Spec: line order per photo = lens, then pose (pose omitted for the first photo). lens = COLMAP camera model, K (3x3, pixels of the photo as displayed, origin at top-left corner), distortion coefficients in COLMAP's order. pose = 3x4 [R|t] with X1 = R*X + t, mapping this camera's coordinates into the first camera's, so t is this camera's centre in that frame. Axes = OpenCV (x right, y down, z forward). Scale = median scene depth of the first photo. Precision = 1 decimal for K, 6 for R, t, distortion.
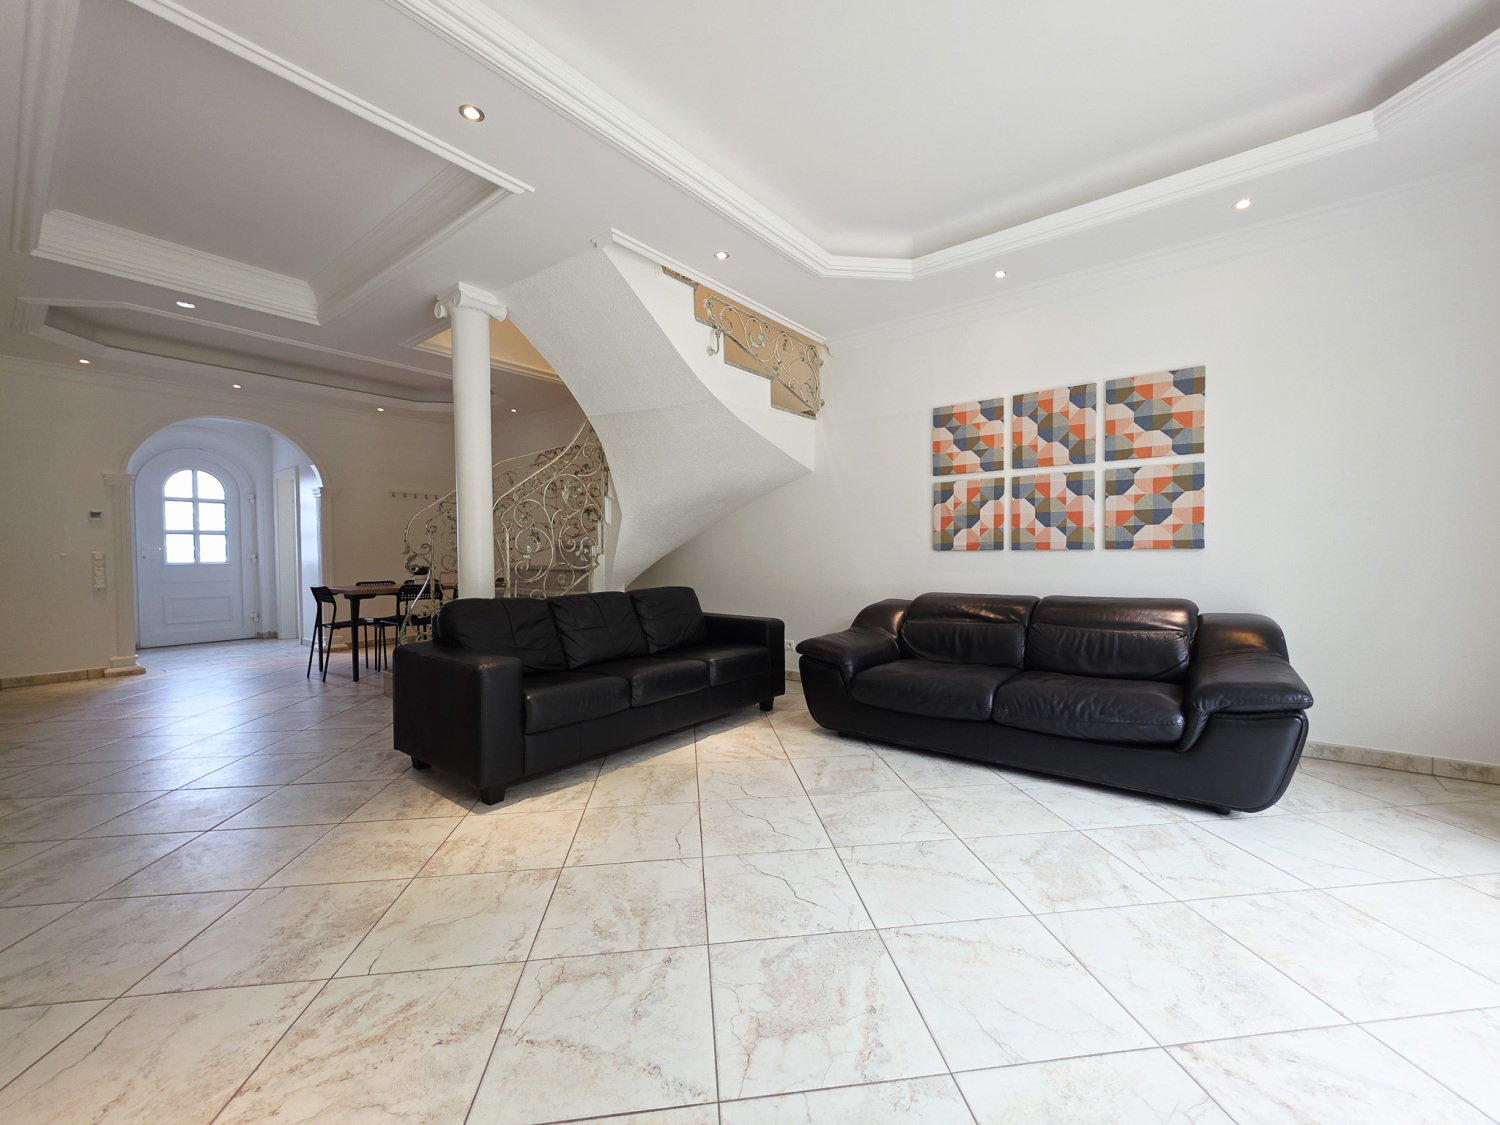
lens RADIAL K [[610.1, 0, 753.8], [0, 610.1, 565.2], [0, 0, 1]] dist [0.002019, 0.000449]
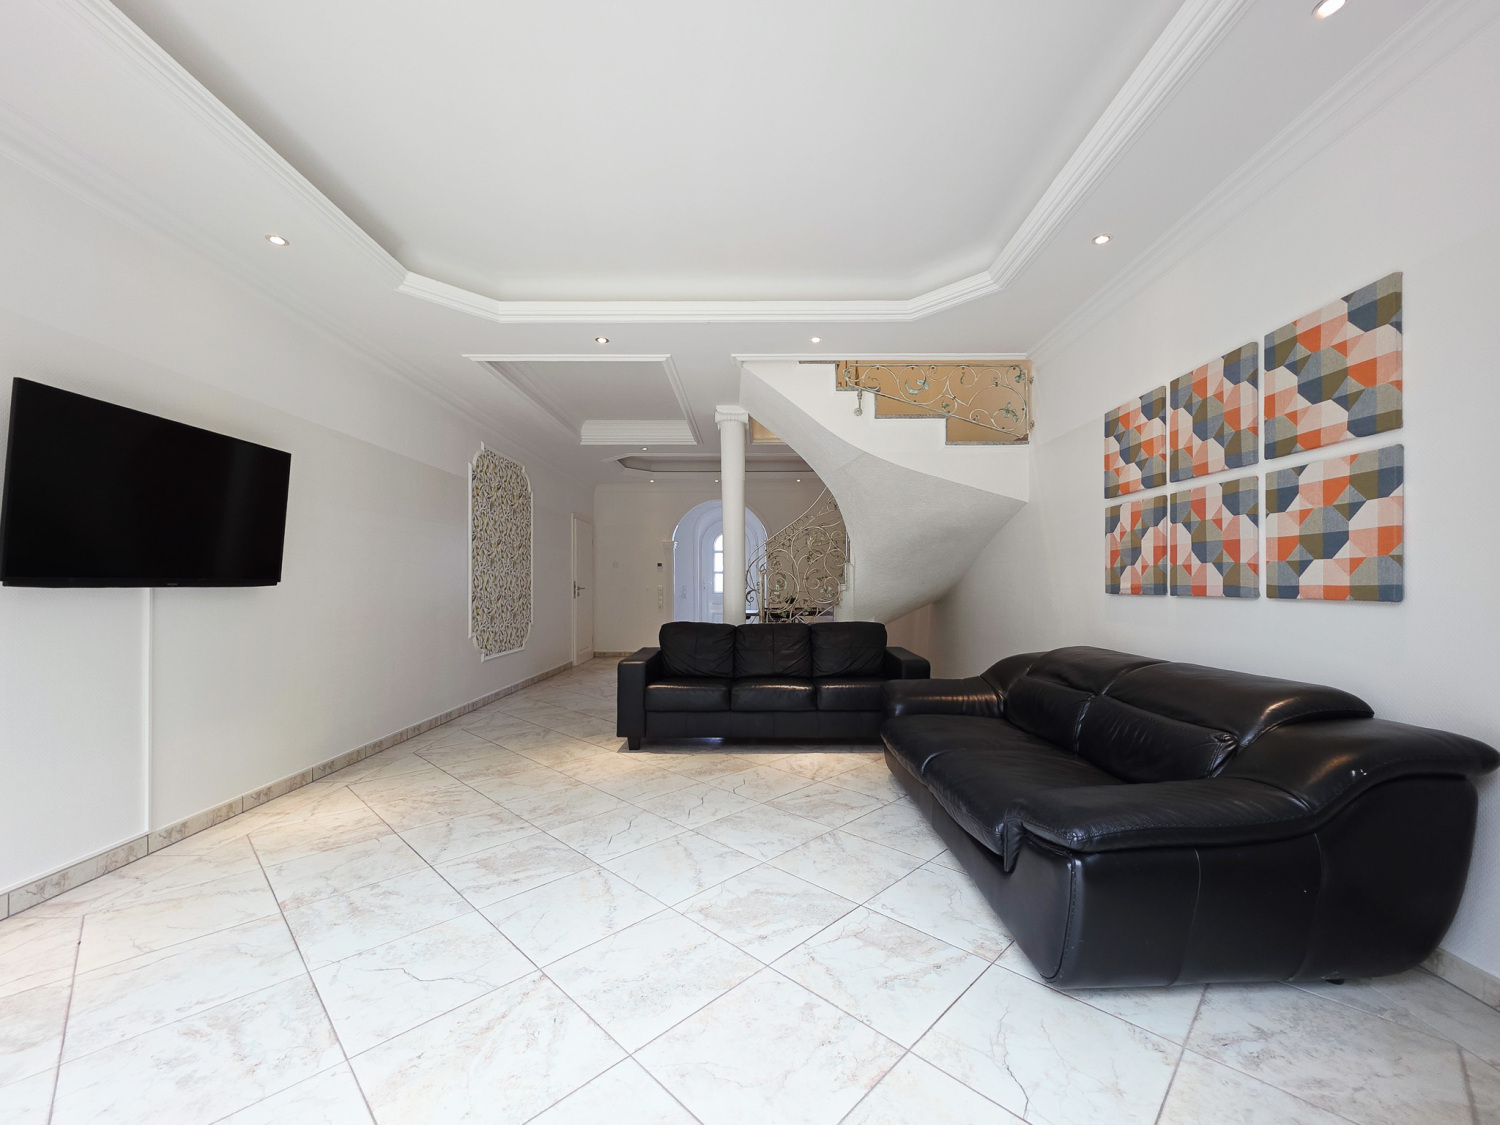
lens RADIAL K [[610.1, 0, 755.0], [0, 610.1, 575.3], [0, 0, 1]] dist [0.001404, 0.000261]
pose [[0.613598, -0.007023, -0.789588, 0.765798], [-0.015573, 0.999658, -0.020994, -0.028714], [0.789465, 0.025178, 0.613279, 0.193032]]
